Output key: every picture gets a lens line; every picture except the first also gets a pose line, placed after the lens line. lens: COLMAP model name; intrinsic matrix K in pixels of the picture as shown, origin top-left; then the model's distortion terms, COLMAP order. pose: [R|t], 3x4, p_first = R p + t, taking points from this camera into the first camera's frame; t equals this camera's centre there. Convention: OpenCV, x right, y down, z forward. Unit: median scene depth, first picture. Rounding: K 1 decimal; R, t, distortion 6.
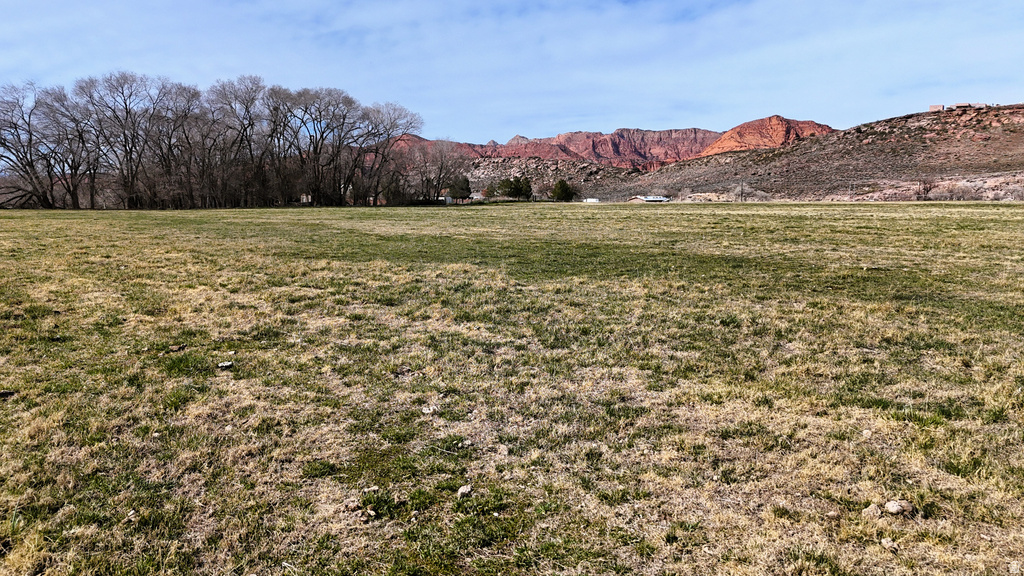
lens RADIAL K [[747.3, 0, 513.1], [0, 747.3, 289.6], [0, 0, 1]] dist [0.086389, -0.079883]
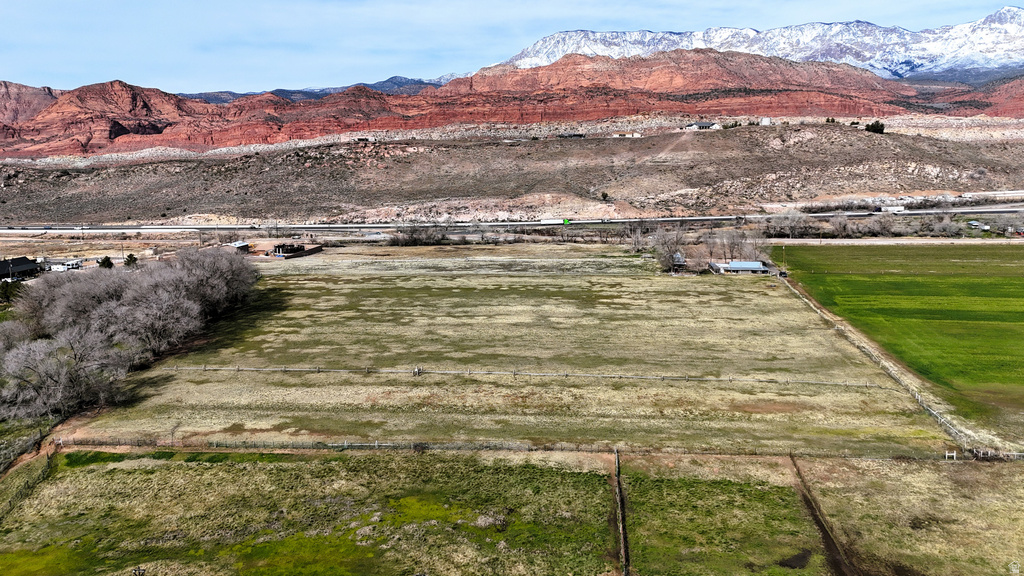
lens RADIAL K [[747.3, 0, 513.1], [0, 747.3, 289.6], [0, 0, 1]] dist [0.086389, -0.079883]
pose [[0.677591, -0.145314, 0.720940, -3.126176], [0.103355, 0.989372, 0.102279, -0.855146], [-0.728140, 0.005210, 0.685408, -1.935772]]
